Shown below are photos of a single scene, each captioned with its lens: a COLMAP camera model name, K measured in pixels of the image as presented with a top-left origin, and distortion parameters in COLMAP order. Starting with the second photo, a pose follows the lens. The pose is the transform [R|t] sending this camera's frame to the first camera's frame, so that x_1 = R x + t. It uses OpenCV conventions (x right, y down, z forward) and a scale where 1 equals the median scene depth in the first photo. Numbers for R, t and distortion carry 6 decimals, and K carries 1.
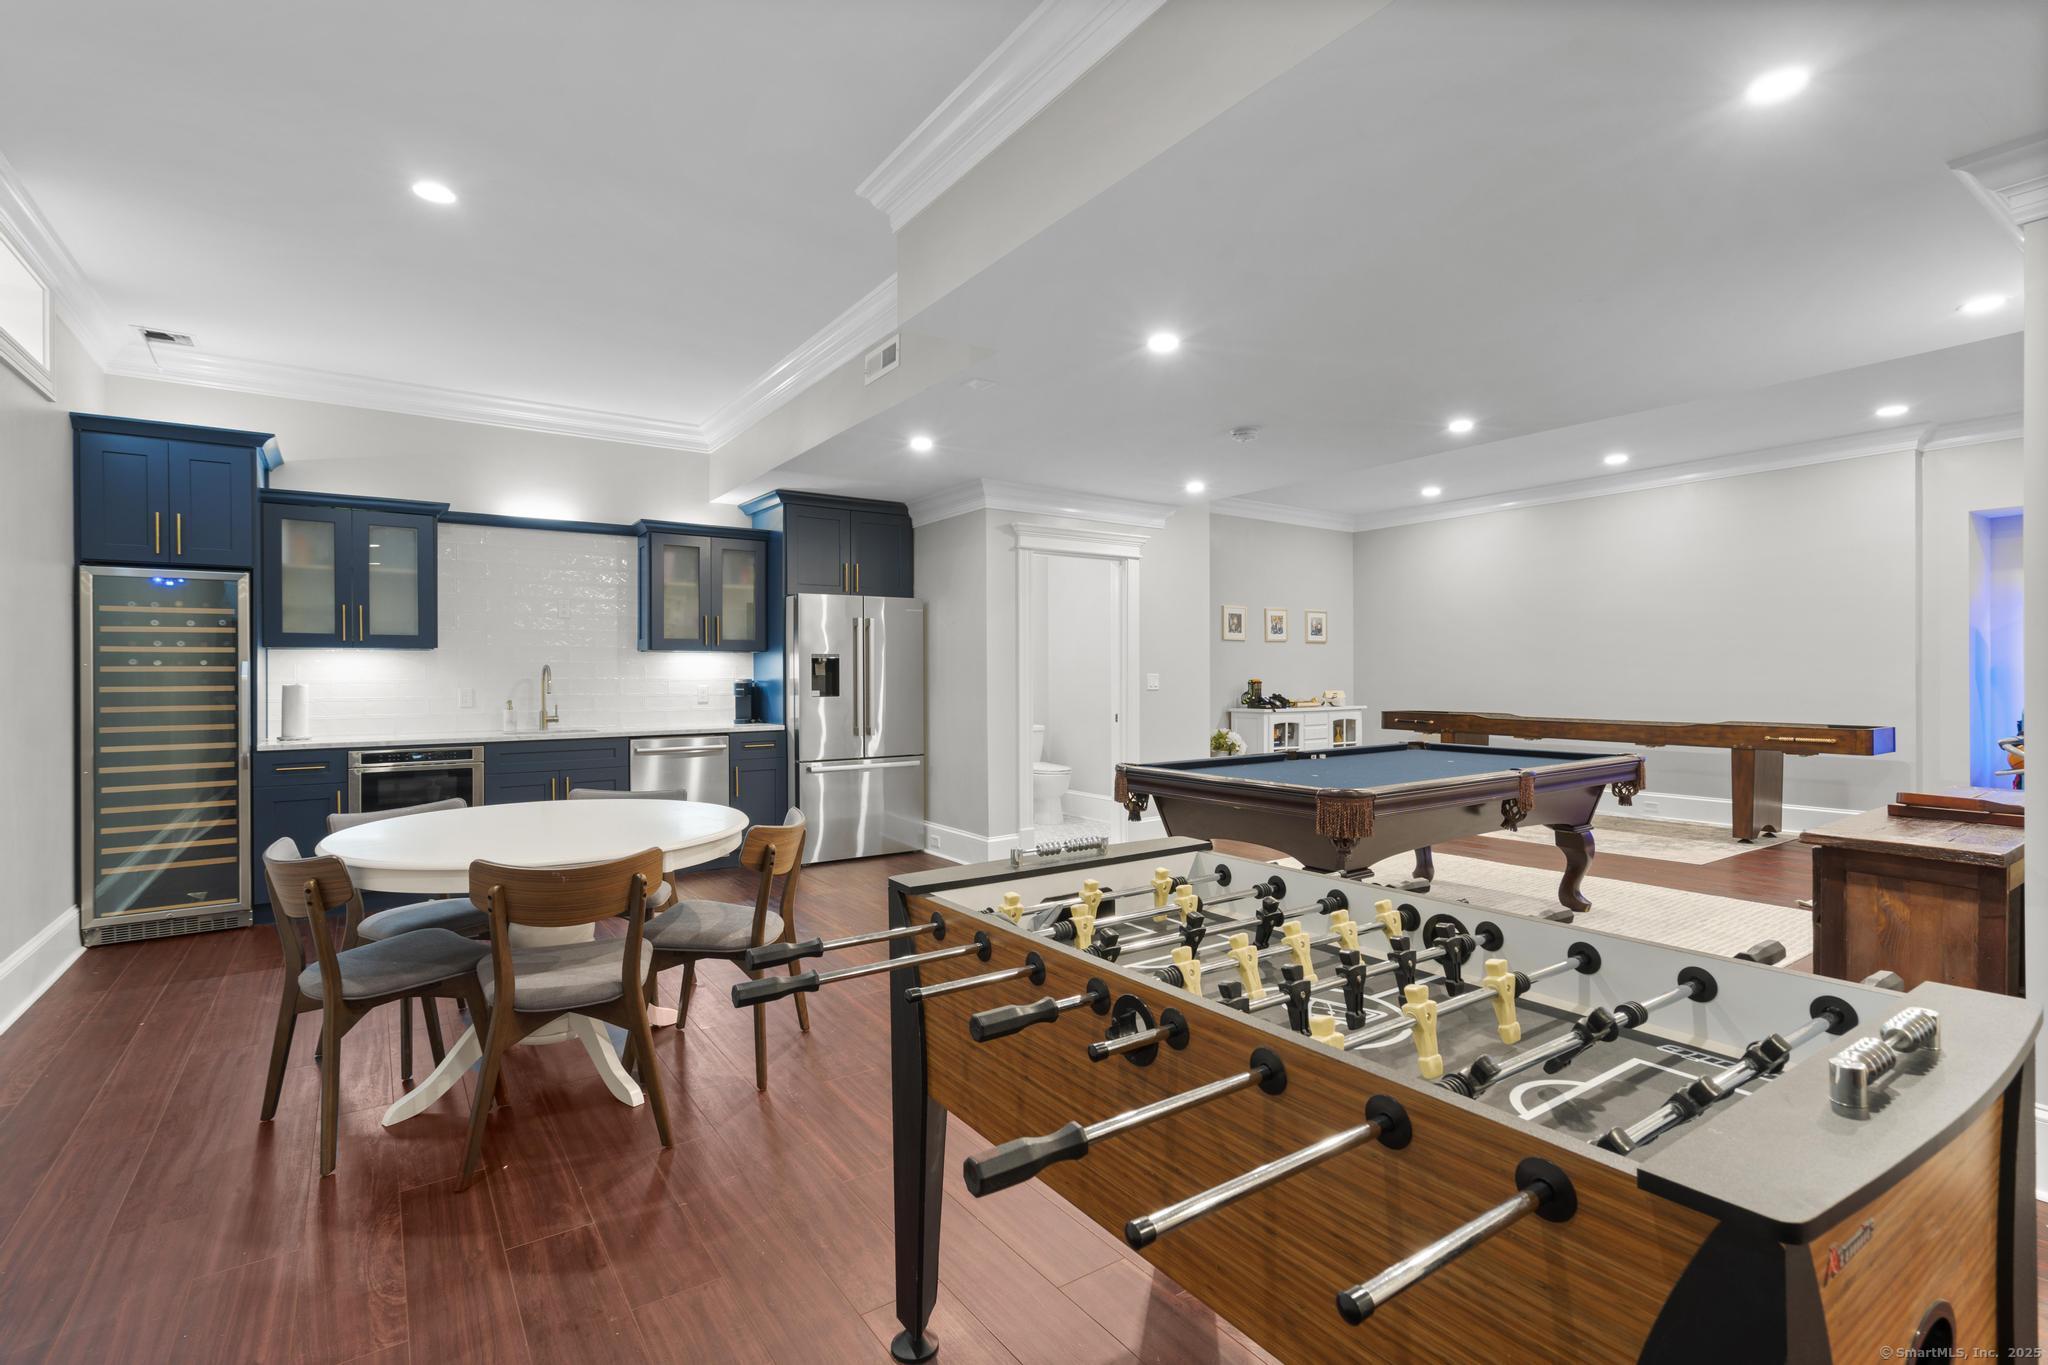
lens RADIAL K [[948.8, 0, 1026.3], [0, 948.8, 682.8], [0, 0, 1]] dist [-0.003204, 0.003141]
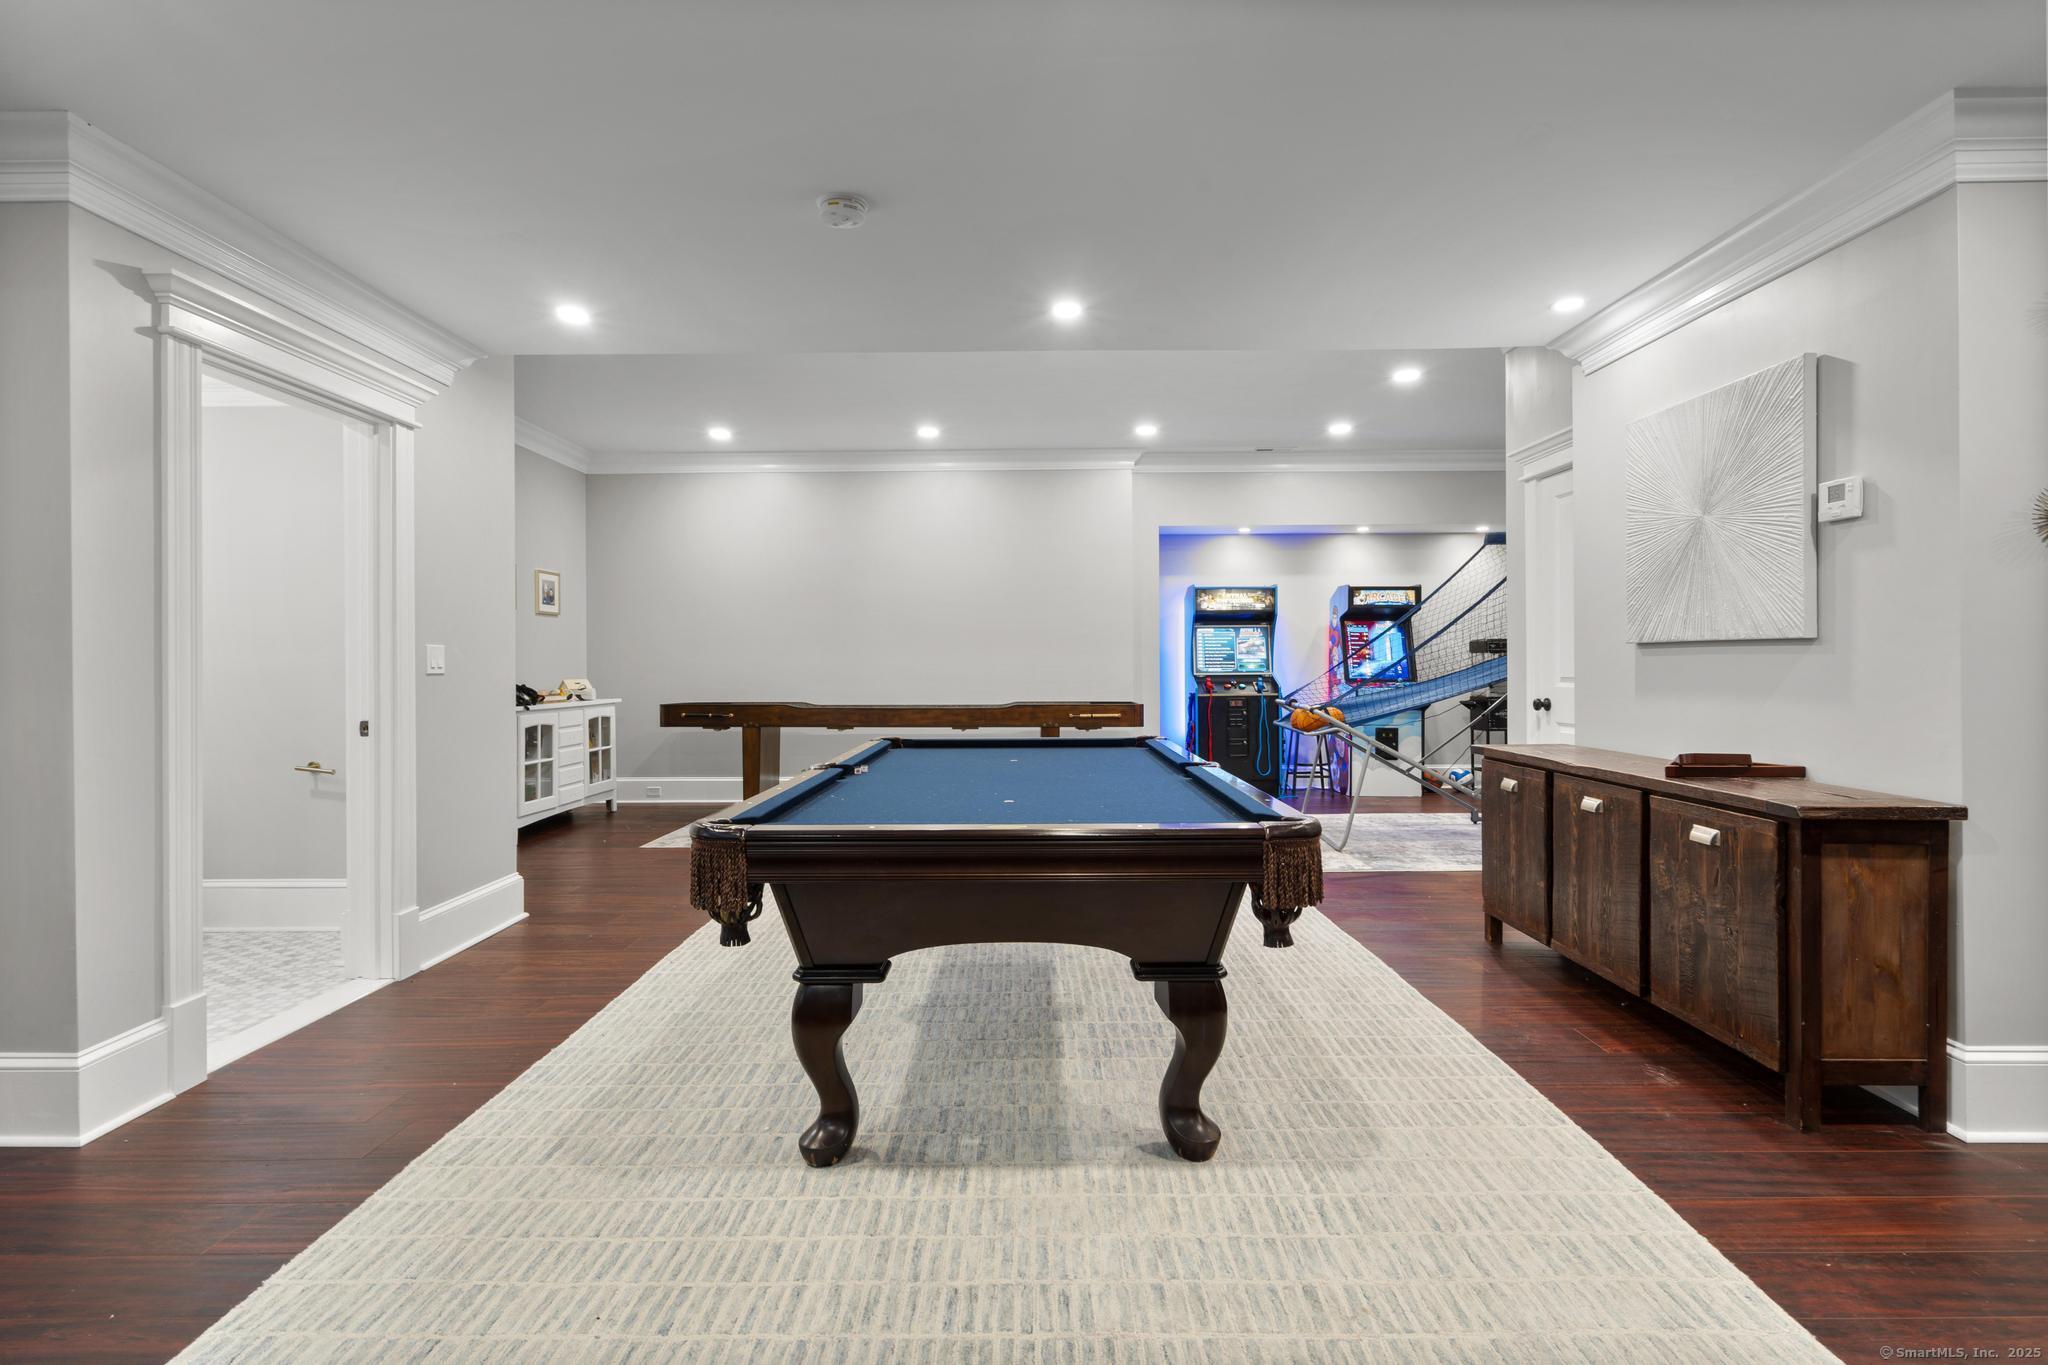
lens RADIAL K [[948.8, 0, 1023.0], [0, 948.8, 666.4], [0, 0, 1]] dist [-0.003204, 0.003141]
pose [[0.579206, 0.000883, 0.815181, -0.134015], [0.010002, 0.999916, -0.008189, 0.012470], [-0.815120, 0.012896, 0.579149, 0.468280]]
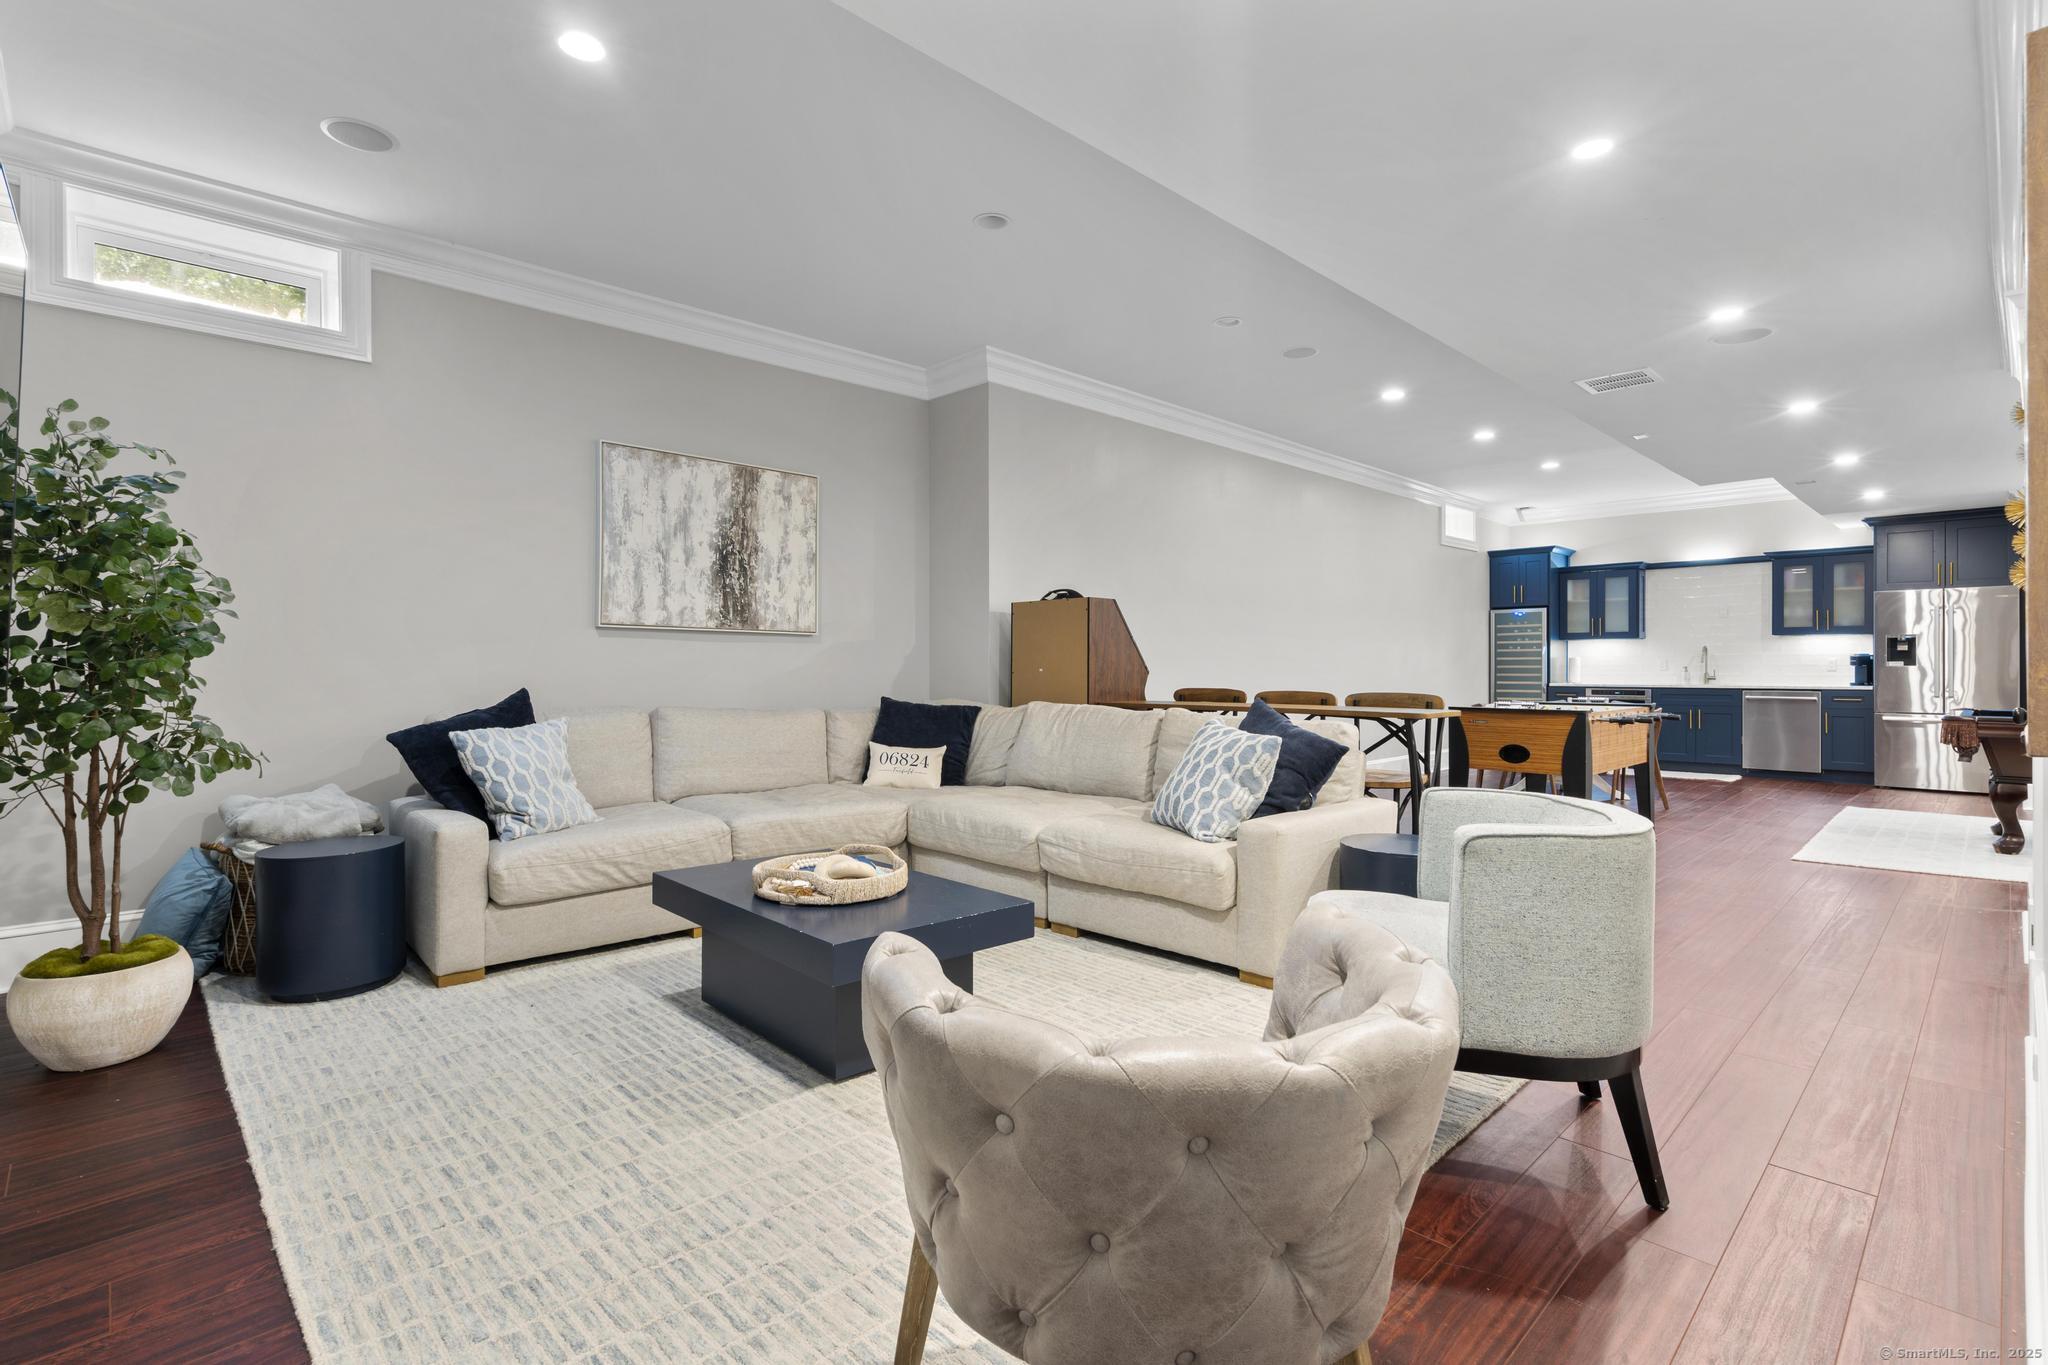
lens RADIAL K [[948.8, 0, 1026.6], [0, 948.8, 675.8], [0, 0, 1]] dist [-0.003204, 0.003141]
pose [[0.156641, 0.012957, -0.987571, 0.977876], [-0.005525, 0.999910, 0.012243, 0.020950], [0.987640, 0.003538, 0.156699, -0.467766]]
